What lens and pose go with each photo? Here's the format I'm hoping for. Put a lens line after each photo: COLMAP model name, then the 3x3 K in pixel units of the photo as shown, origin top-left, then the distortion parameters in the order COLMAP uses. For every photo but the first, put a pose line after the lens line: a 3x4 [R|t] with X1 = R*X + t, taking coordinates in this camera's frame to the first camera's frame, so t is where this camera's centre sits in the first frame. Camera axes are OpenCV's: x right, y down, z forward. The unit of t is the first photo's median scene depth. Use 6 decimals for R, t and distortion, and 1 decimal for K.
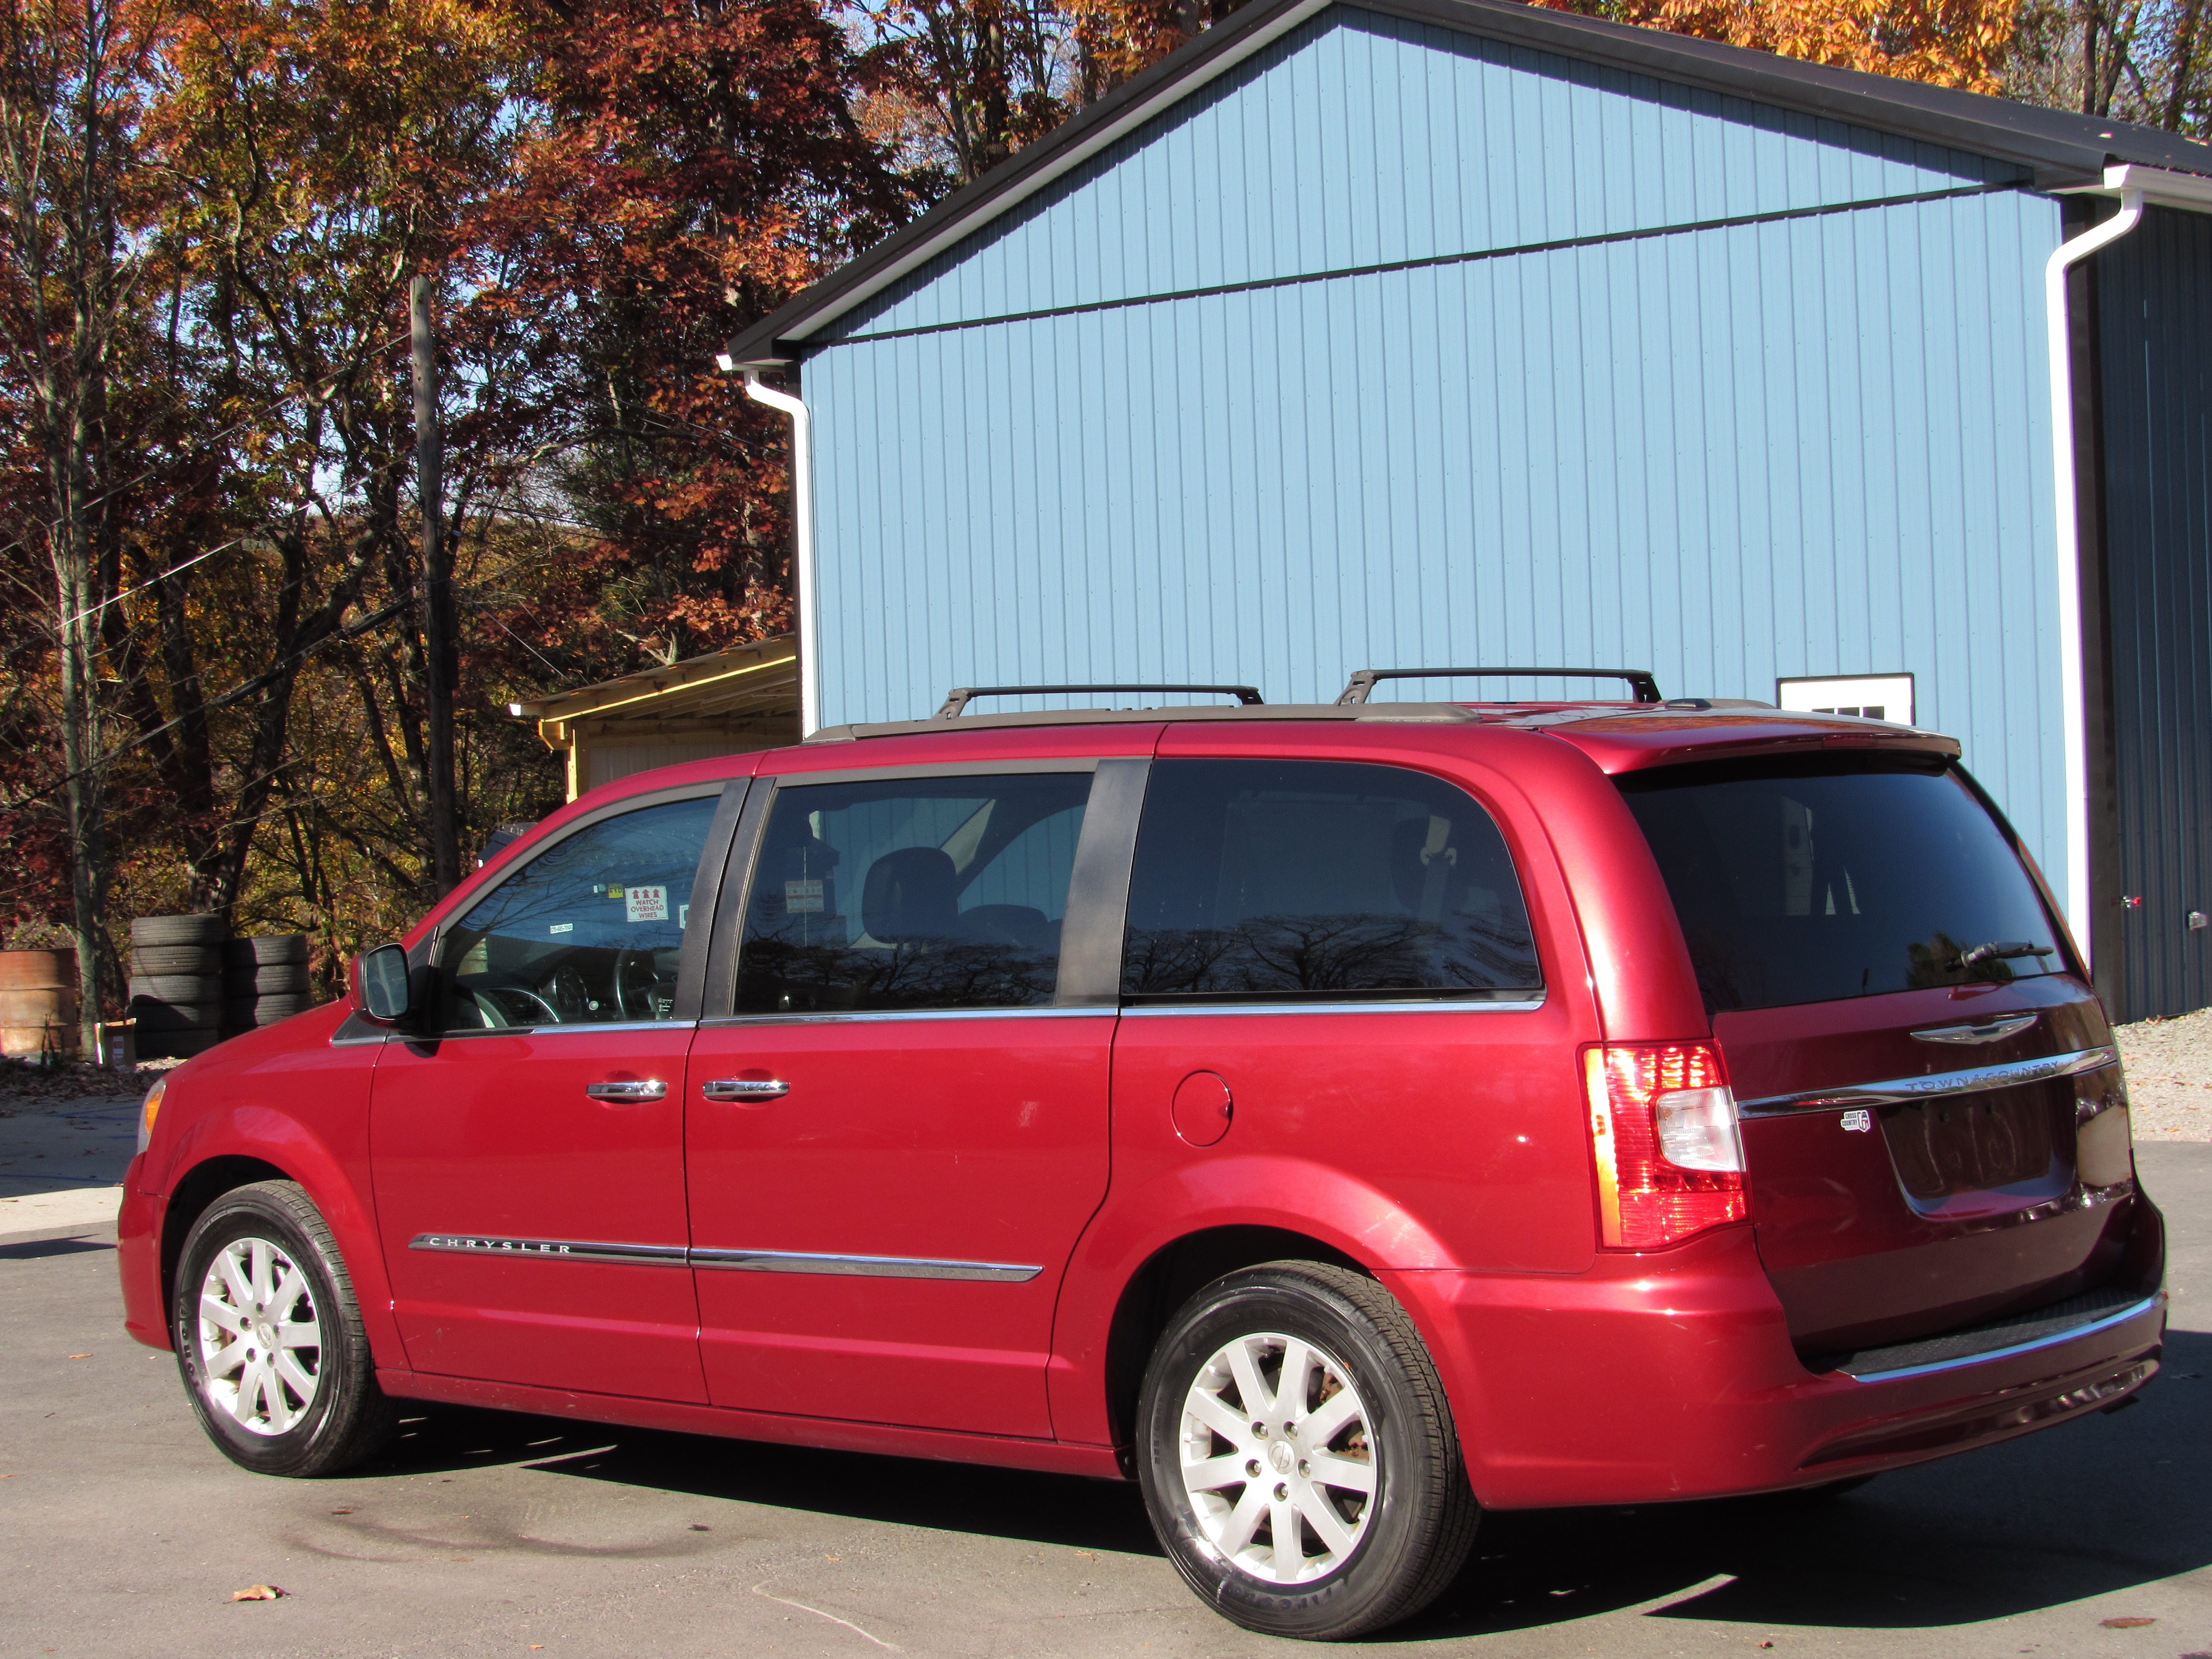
lens RADIAL K [[4119.7, 0, 1073.0], [0, 4119.7, 834.9], [0, 0, 1]] dist [-0.210749, 0.562006]
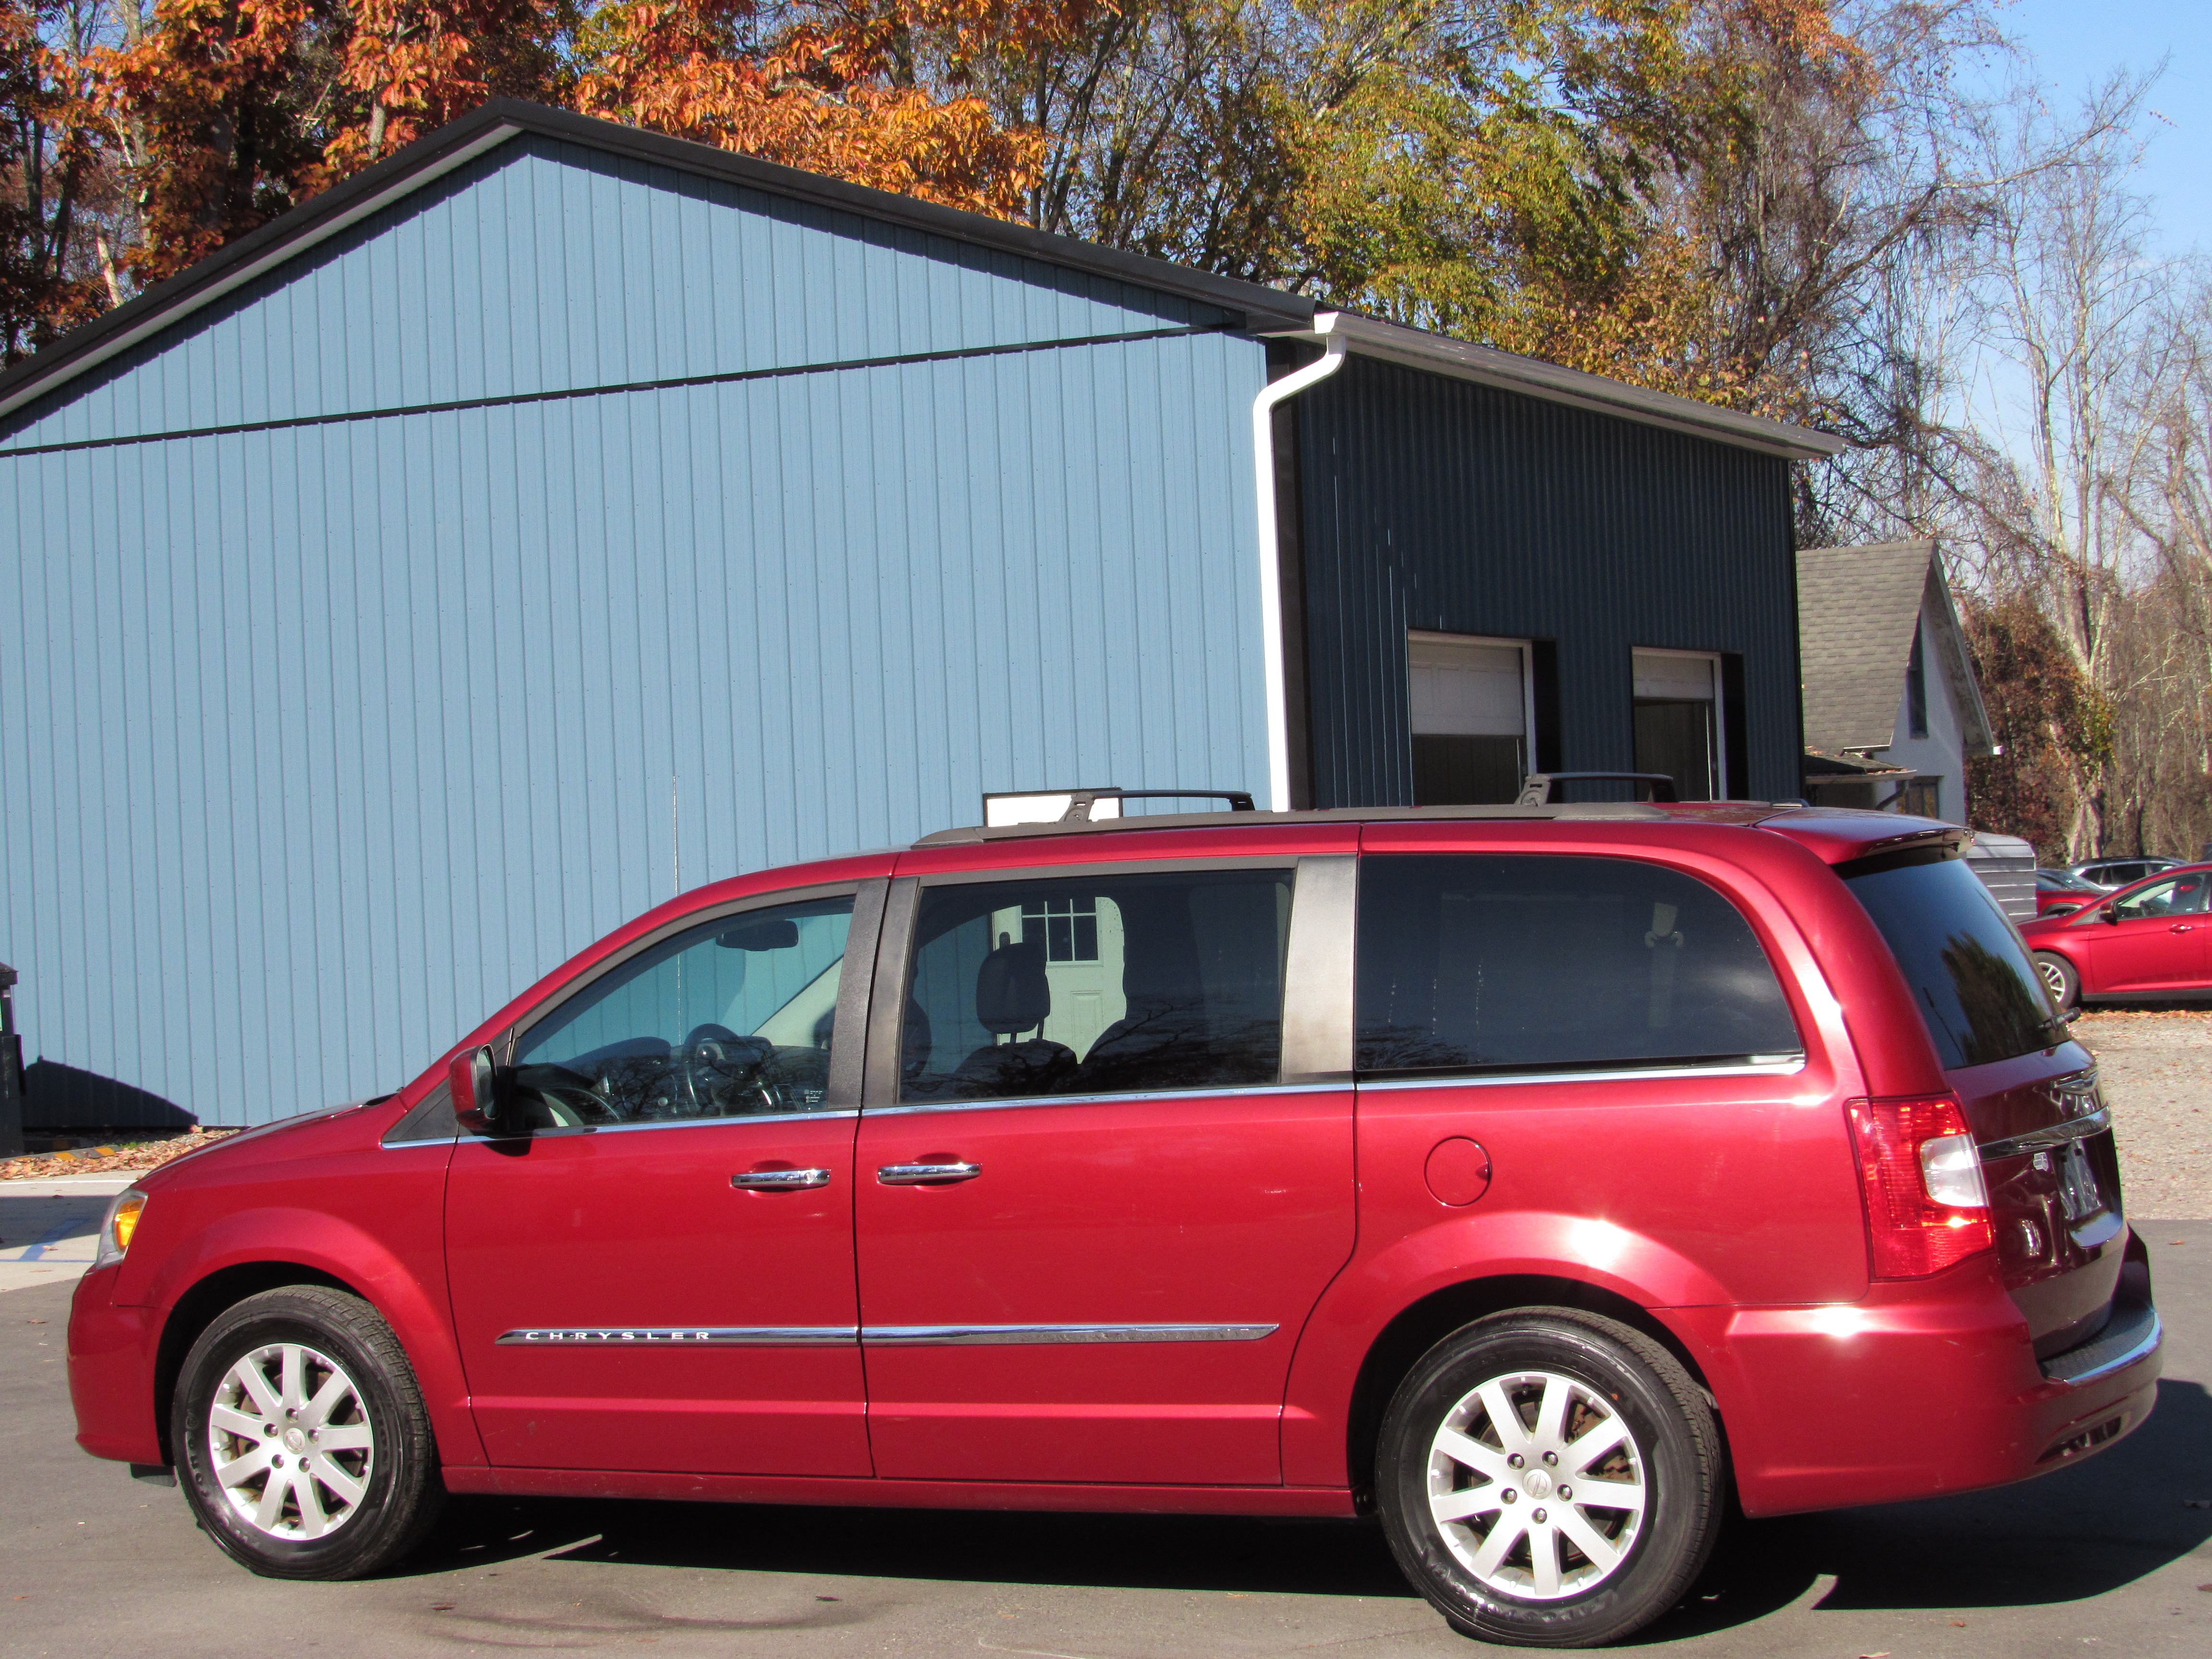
lens RADIAL K [[4119.7, 0, 1073.0], [0, 4119.7, 834.9], [0, 0, 1]] dist [-0.210749, 0.562006]
pose [[0.954008, -0.004516, 0.299748, -0.318568], [0.013540, 0.999515, -0.028035, 0.004760], [-0.299476, 0.030804, 0.953606, -0.015704]]
